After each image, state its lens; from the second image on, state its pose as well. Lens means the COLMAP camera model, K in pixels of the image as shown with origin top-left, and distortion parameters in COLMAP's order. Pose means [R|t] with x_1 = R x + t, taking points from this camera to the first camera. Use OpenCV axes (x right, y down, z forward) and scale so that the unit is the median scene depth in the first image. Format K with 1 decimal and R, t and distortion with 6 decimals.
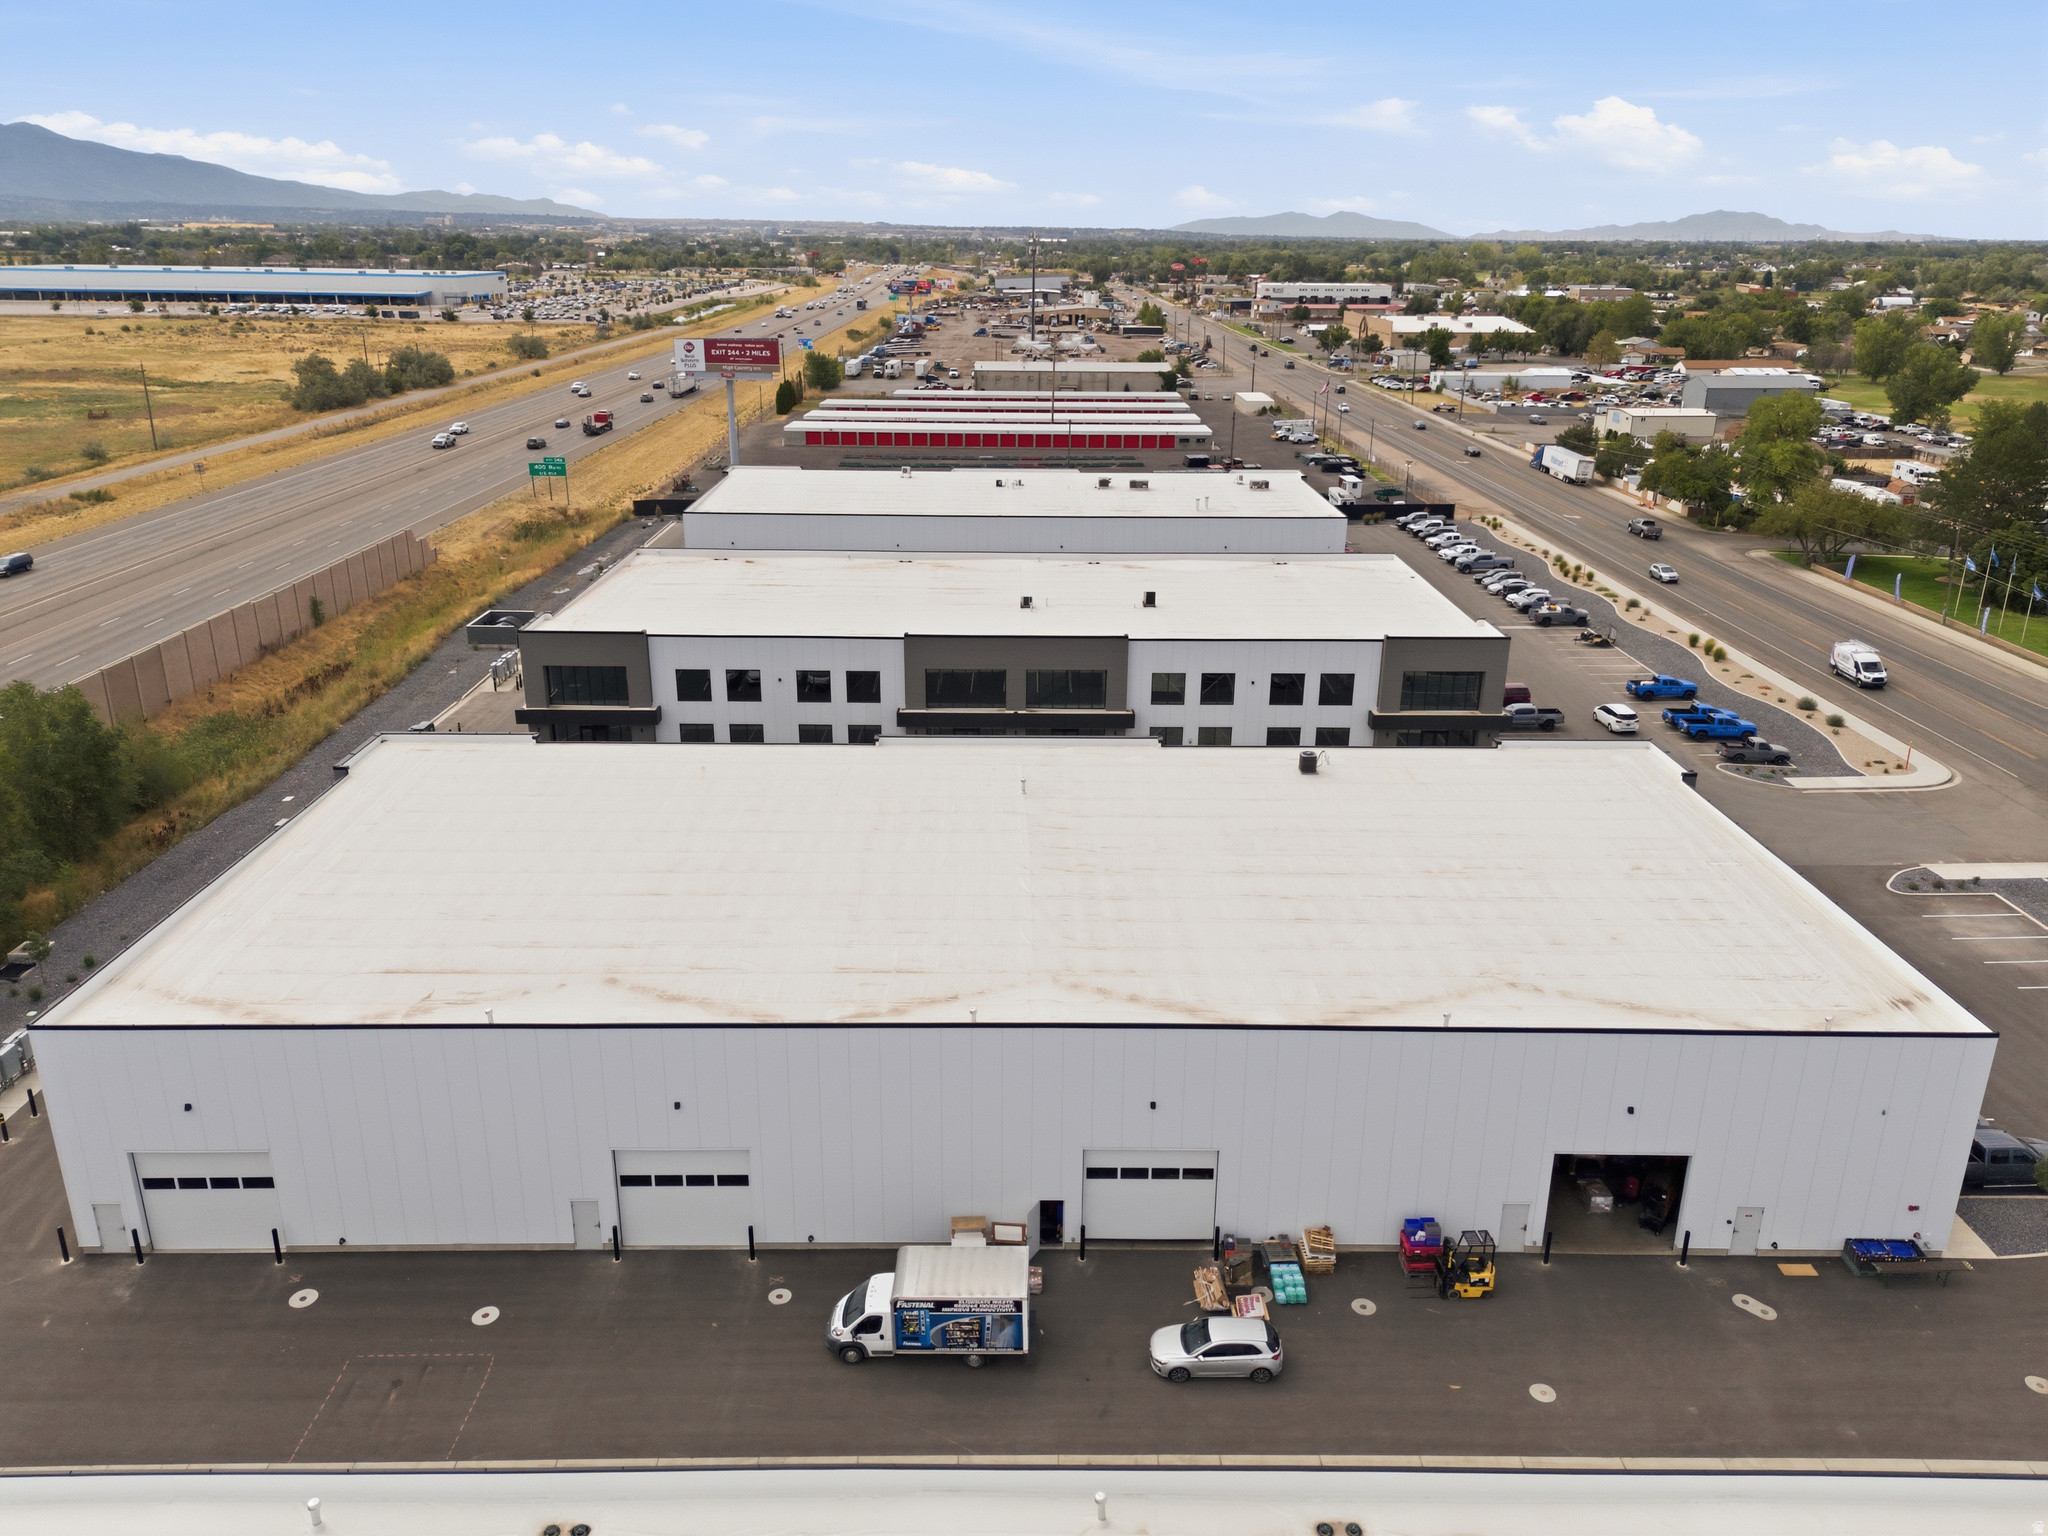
lens RADIAL K [[1498.8, 0, 1018.3], [0, 1498.8, 759.6], [0, 0, 1]] dist [0.063270, -0.044855]
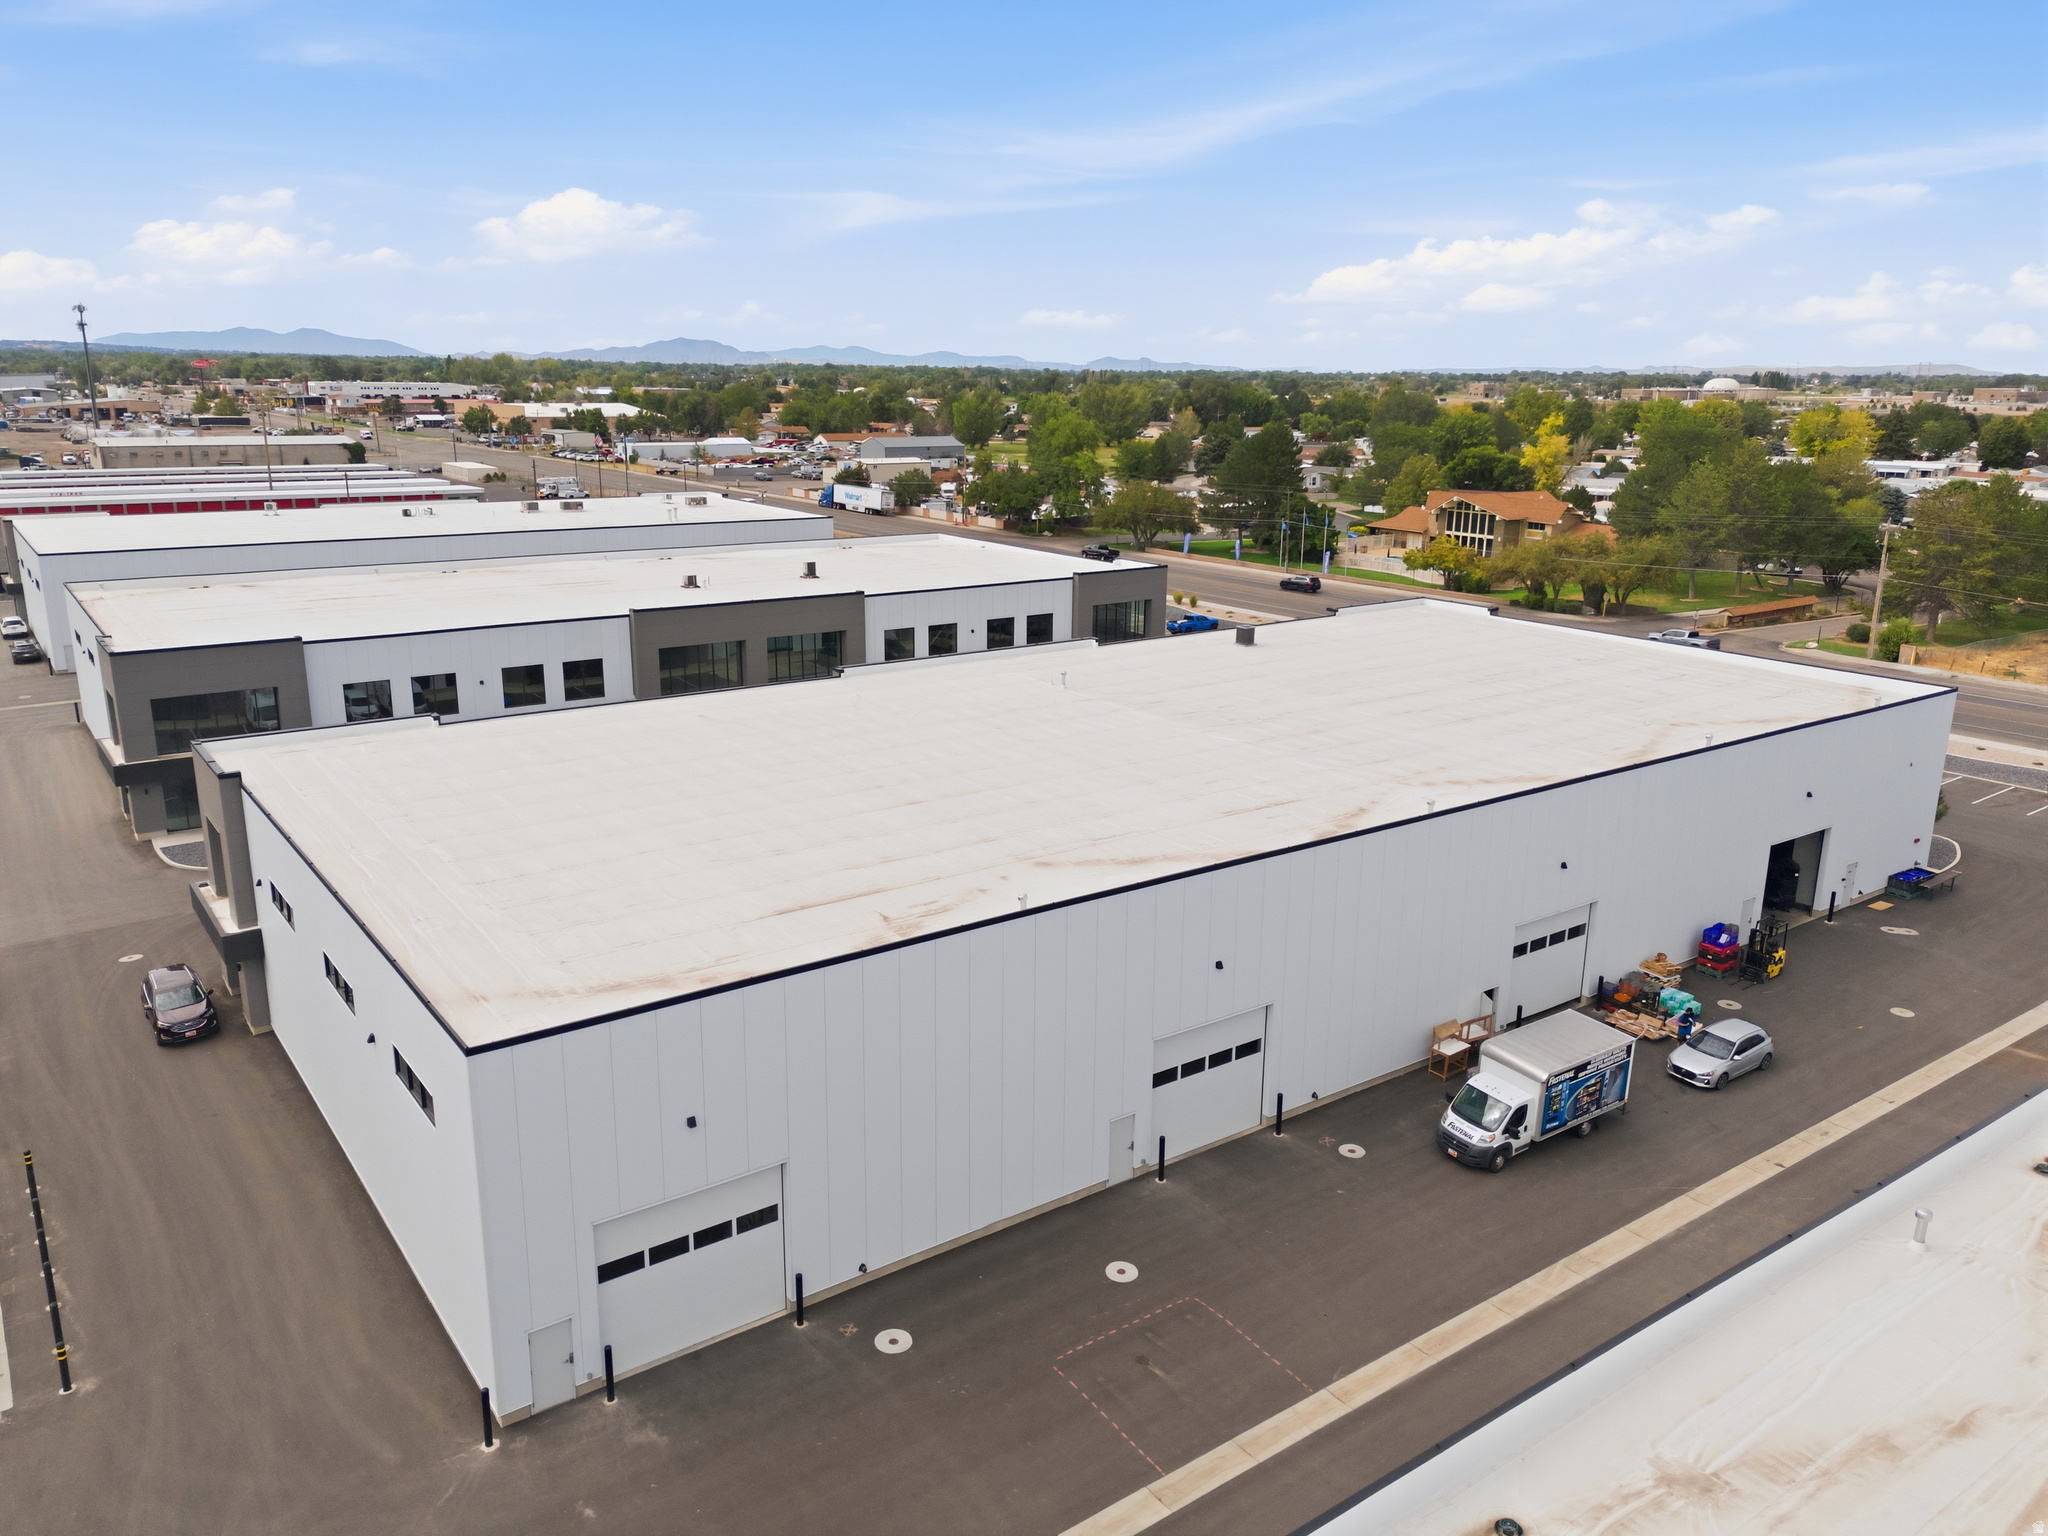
lens RADIAL K [[1498.8, 0, 1014.8], [0, 1498.8, 760.5], [0, 0, 1]] dist [0.063270, -0.044855]
pose [[0.813124, -0.143395, 0.564152, -0.238477], [0.184212, 0.982761, -0.015712, 0.032876], [-0.552173, 0.116699, 0.825522, 0.107453]]
